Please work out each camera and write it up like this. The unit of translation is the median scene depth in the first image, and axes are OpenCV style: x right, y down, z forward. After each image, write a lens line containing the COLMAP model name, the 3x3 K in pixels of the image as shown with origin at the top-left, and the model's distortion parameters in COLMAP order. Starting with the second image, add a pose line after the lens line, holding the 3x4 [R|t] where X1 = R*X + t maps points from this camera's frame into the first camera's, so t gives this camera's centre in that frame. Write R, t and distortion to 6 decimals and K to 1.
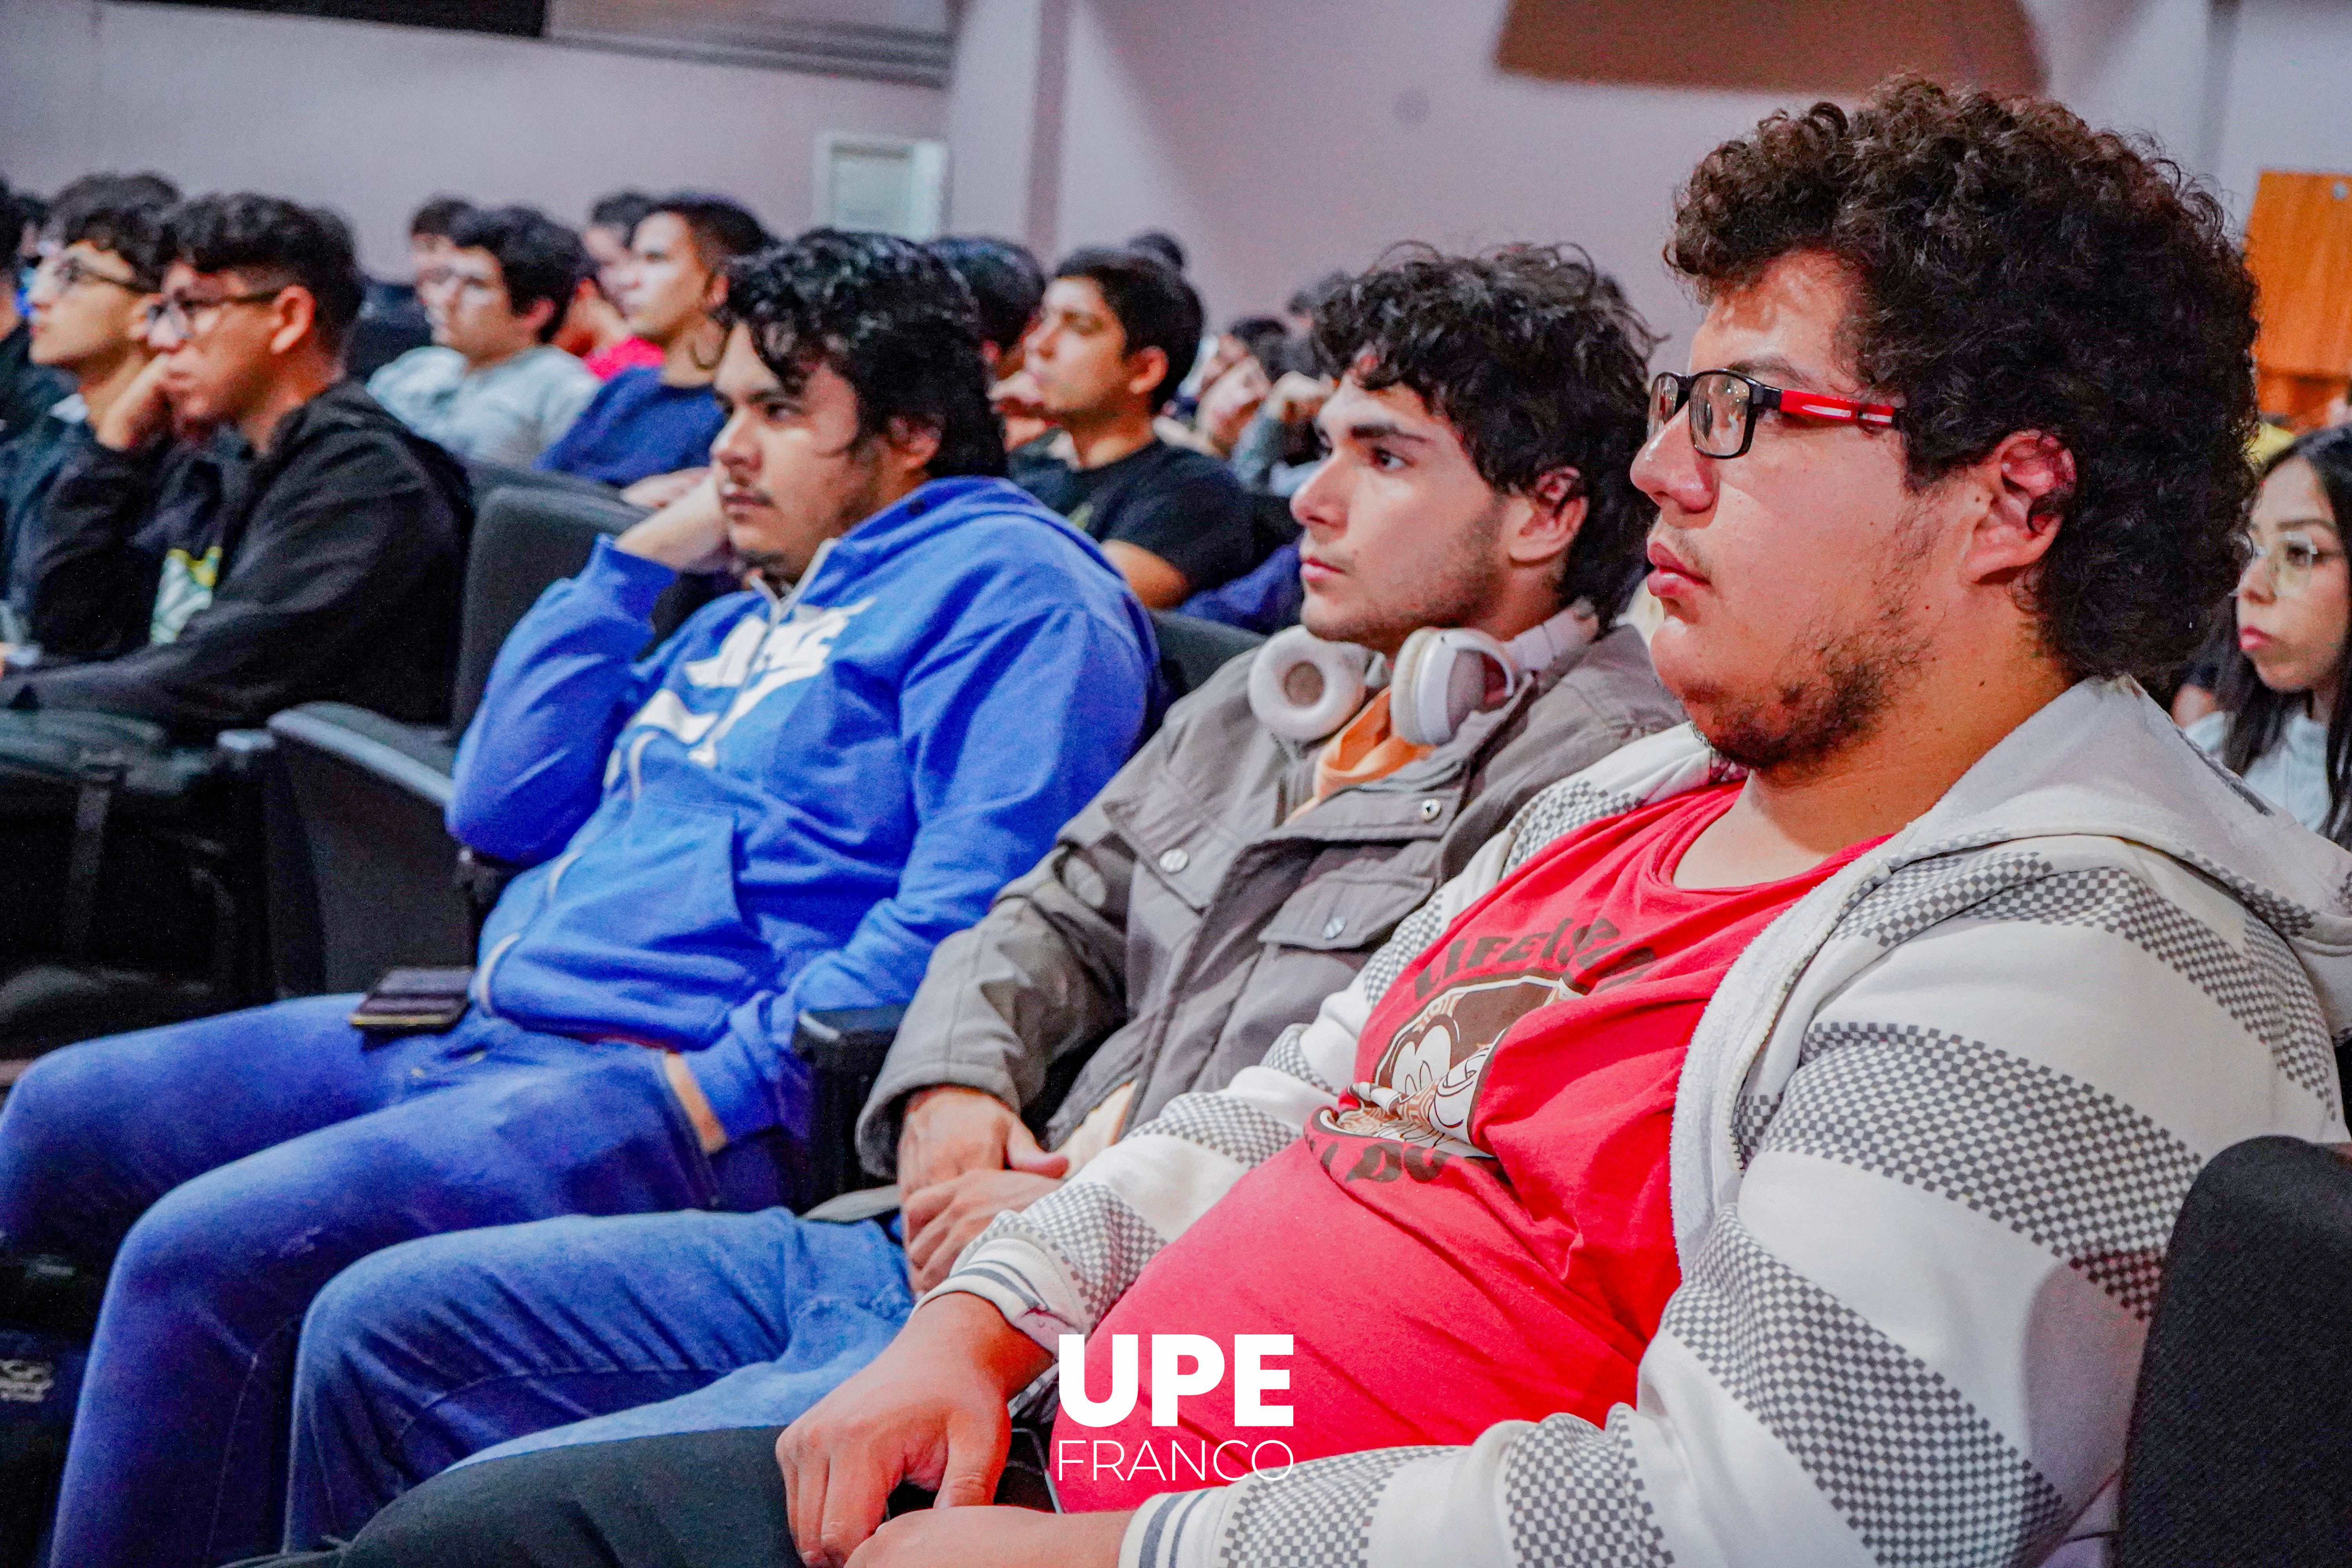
lens RADIAL K [[3436.3, 0, 1176.0], [0, 3436.3, 784.0], [0, 0, 1]] dist [-0.099484, -0.068899]
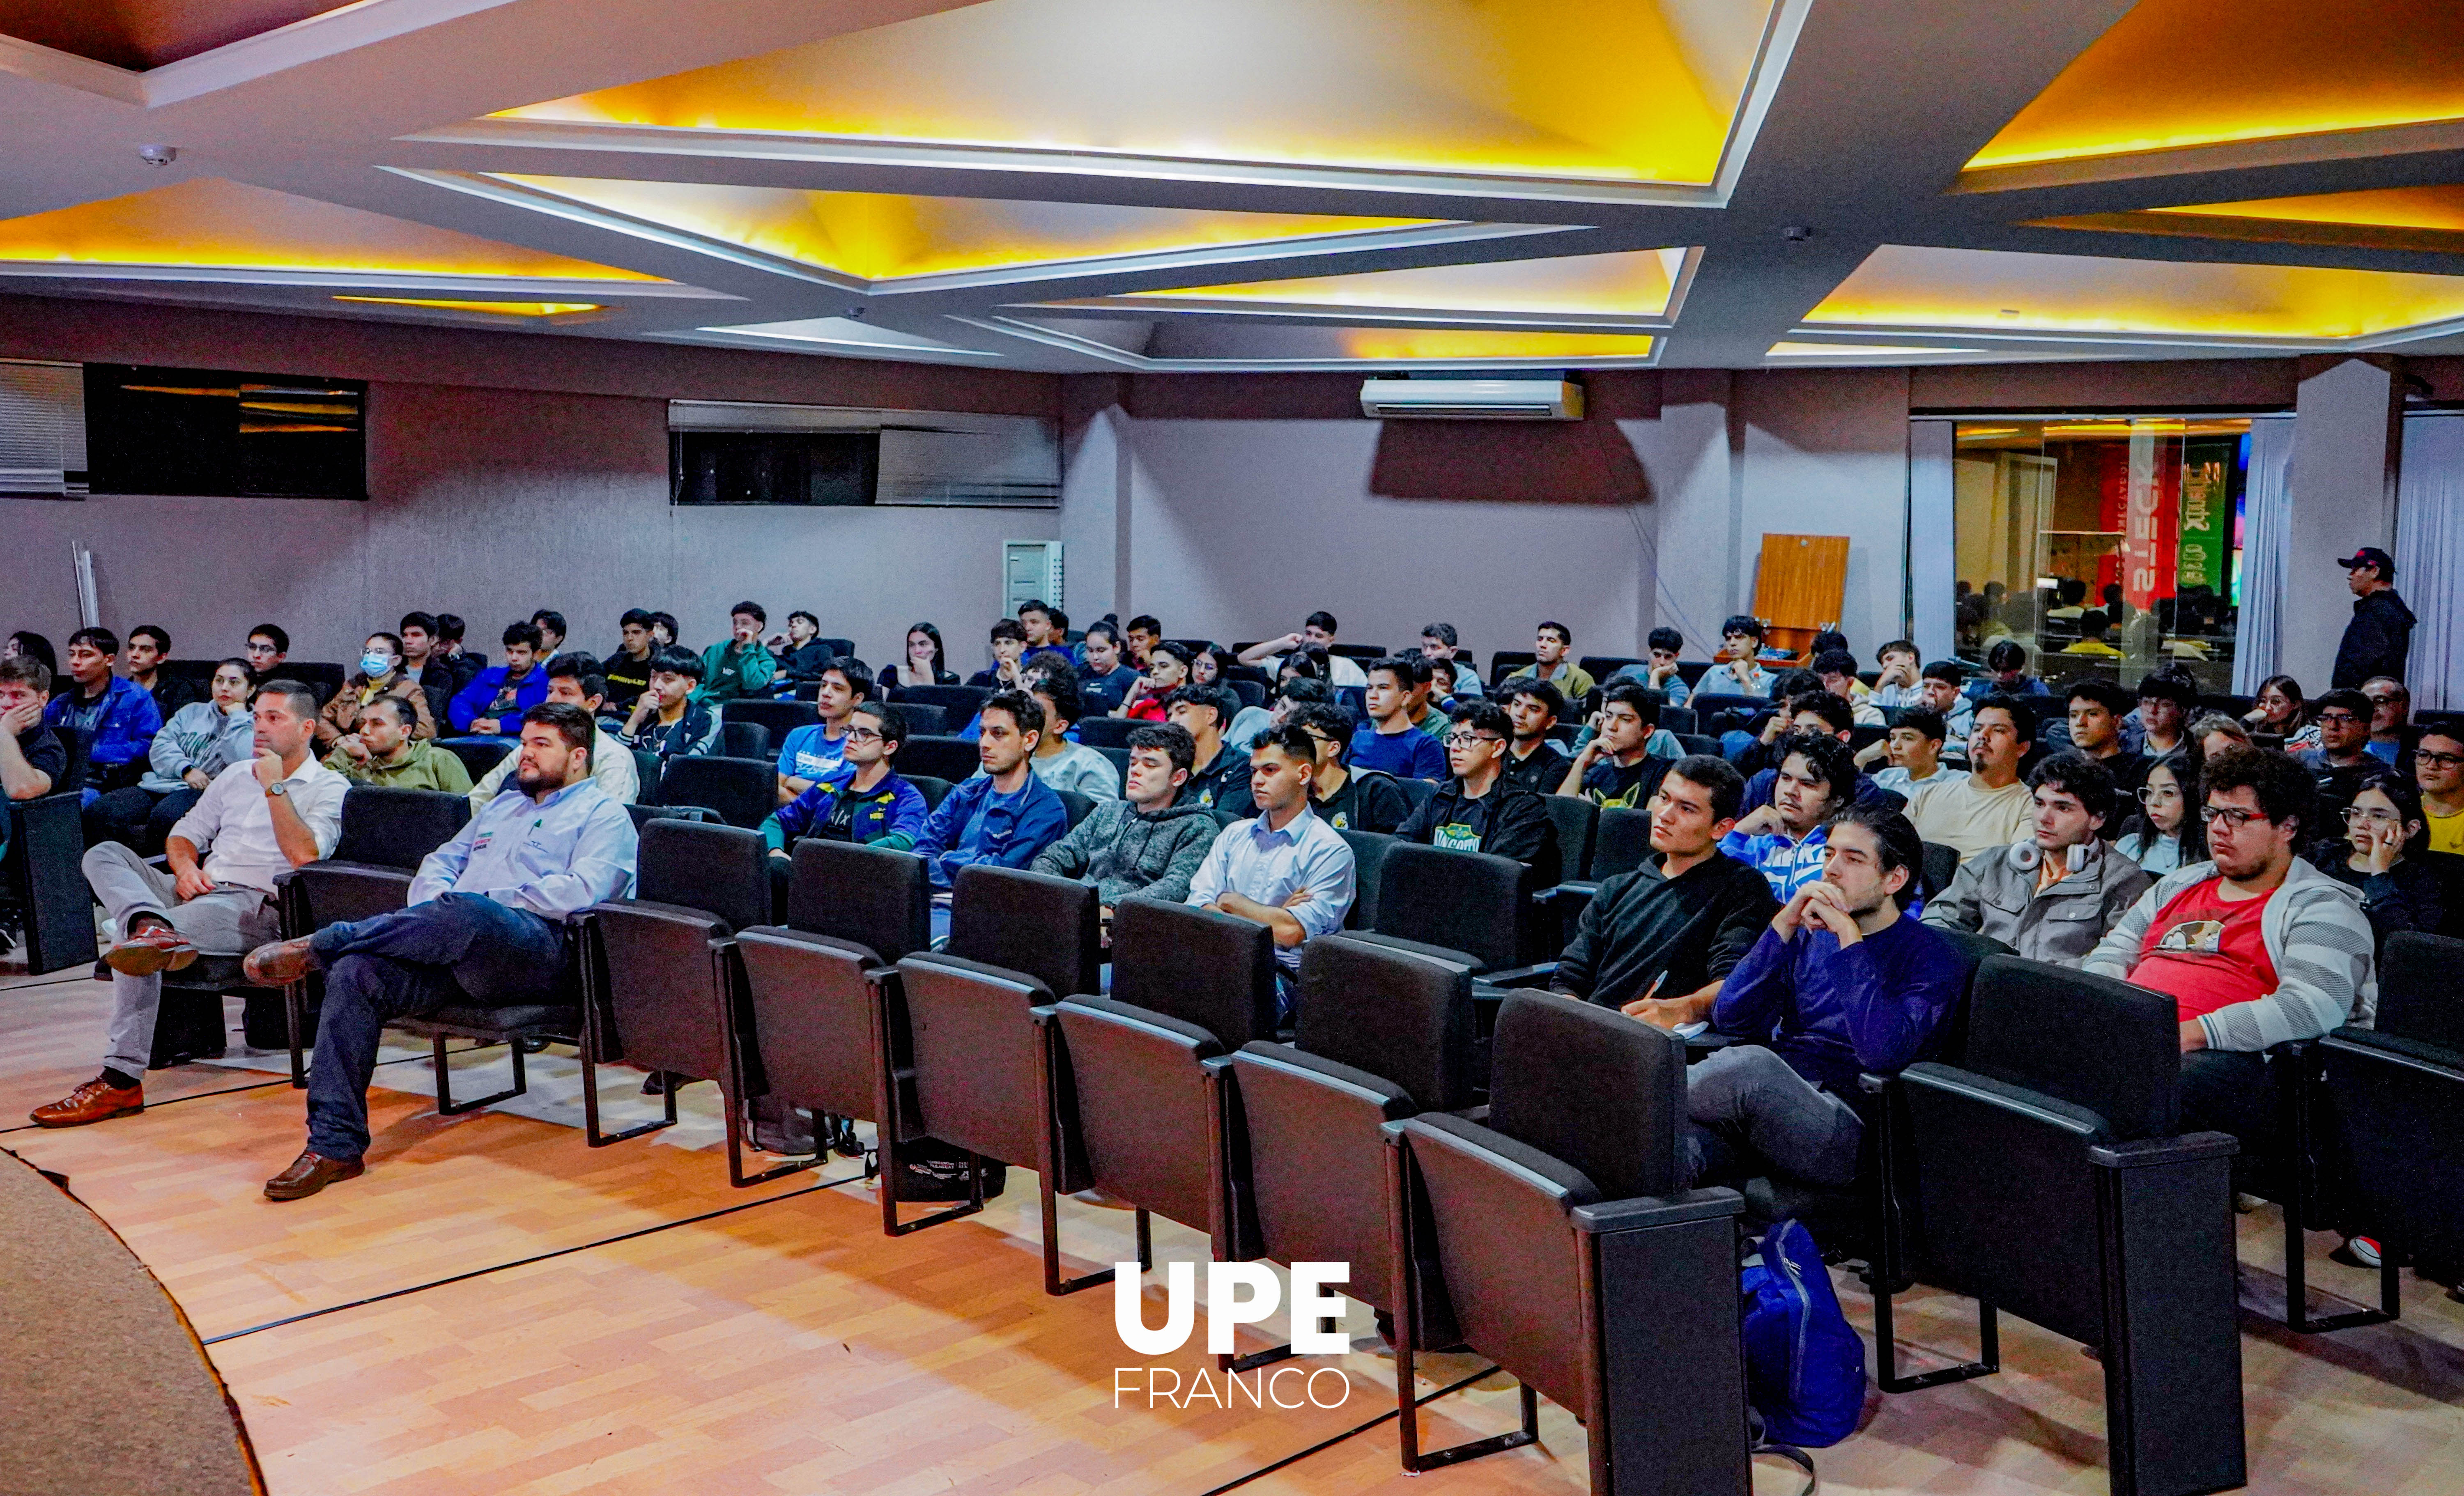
lens RADIAL K [[2107.9, 0, 1232.0], [0, 2107.9, 748.0], [0, 0, 1]] dist [0.007576, 0.006900]
pose [[0.981175, -0.086009, 0.172911, -1.510473], [0.092091, 0.995372, -0.027453, -0.204635], [-0.169749, 0.042860, 0.984555, -1.579421]]
